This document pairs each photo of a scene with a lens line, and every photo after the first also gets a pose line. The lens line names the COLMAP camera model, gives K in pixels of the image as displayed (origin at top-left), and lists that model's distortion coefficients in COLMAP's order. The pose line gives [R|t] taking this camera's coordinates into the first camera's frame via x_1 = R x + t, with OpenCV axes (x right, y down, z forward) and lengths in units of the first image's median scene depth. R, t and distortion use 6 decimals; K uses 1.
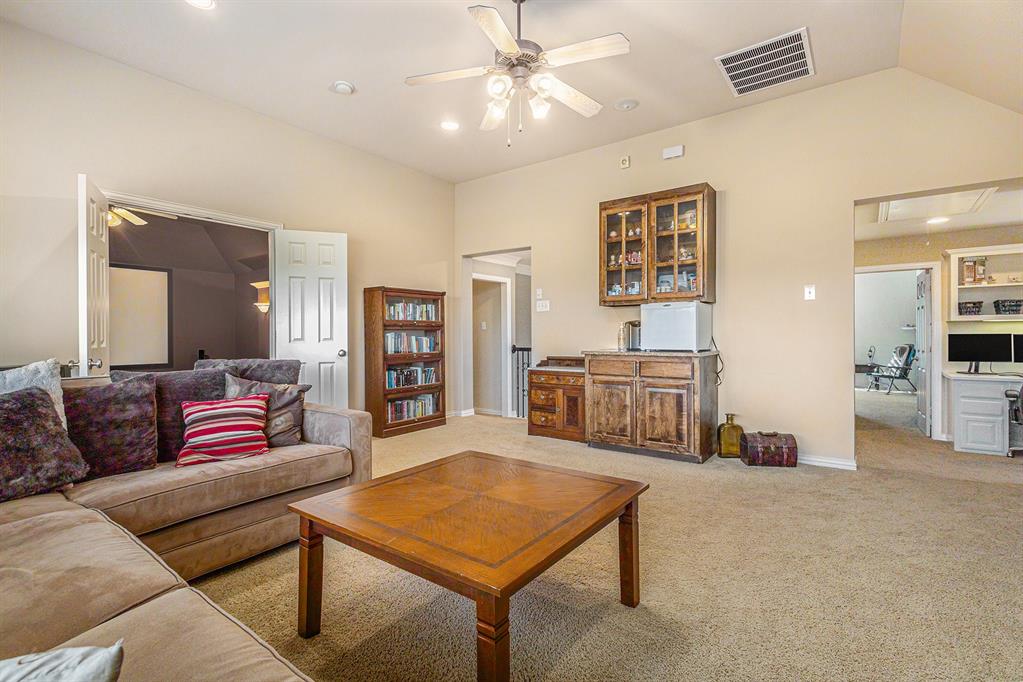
lens RADIAL K [[469.4, 0, 505.7], [0, 469.4, 339.9], [0, 0, 1]] dist [0.000495, -0.000933]
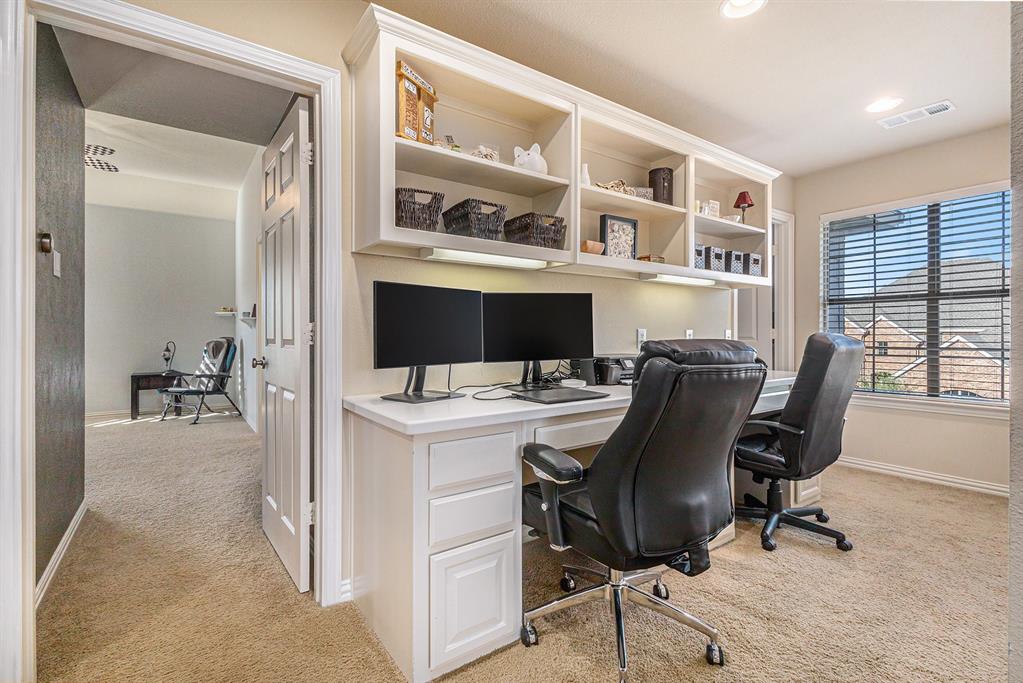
lens RADIAL K [[469.4, 0, 514.7], [0, 469.4, 336.3], [0, 0, 1]] dist [0.000495, -0.000933]
pose [[0.286646, 0.005540, 0.958021, 0.366121], [0.006198, 0.999952, -0.007637, 0.014866], [-0.958017, 0.008126, 0.286597, 0.448497]]
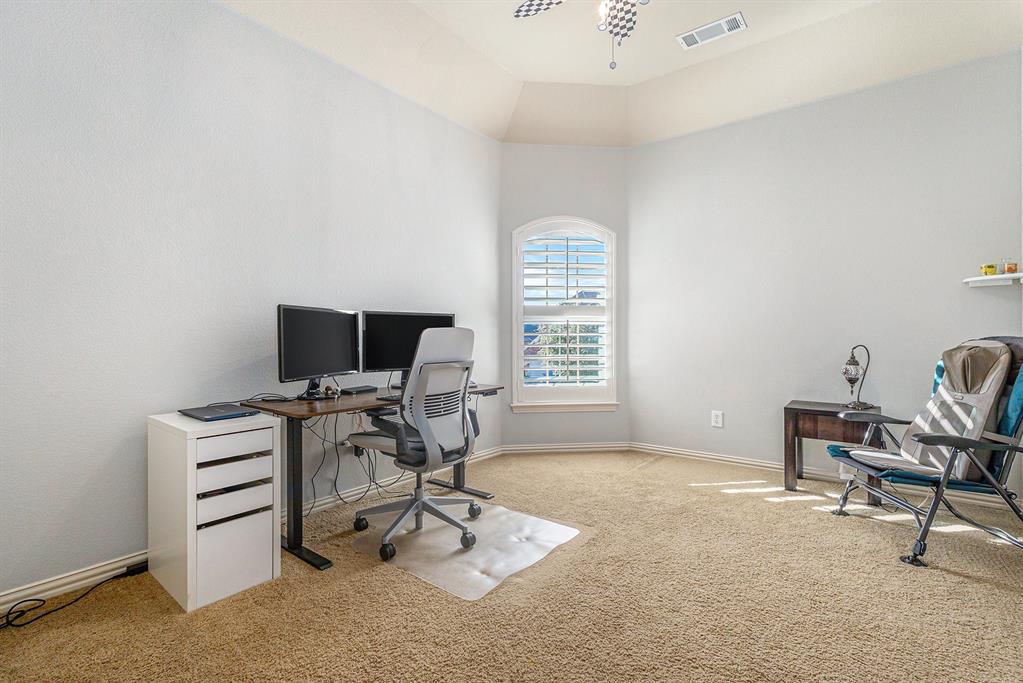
lens RADIAL K [[469.4, 0, 521.0], [0, 469.4, 331.3], [0, 0, 1]] dist [0.000495, -0.000933]
pose [[0.999988, 0.004745, 0.001571, 0.615450], [-0.004728, 0.999931, -0.010722, 0.009338], [-0.001621, 0.010714, 0.999941, 0.764041]]
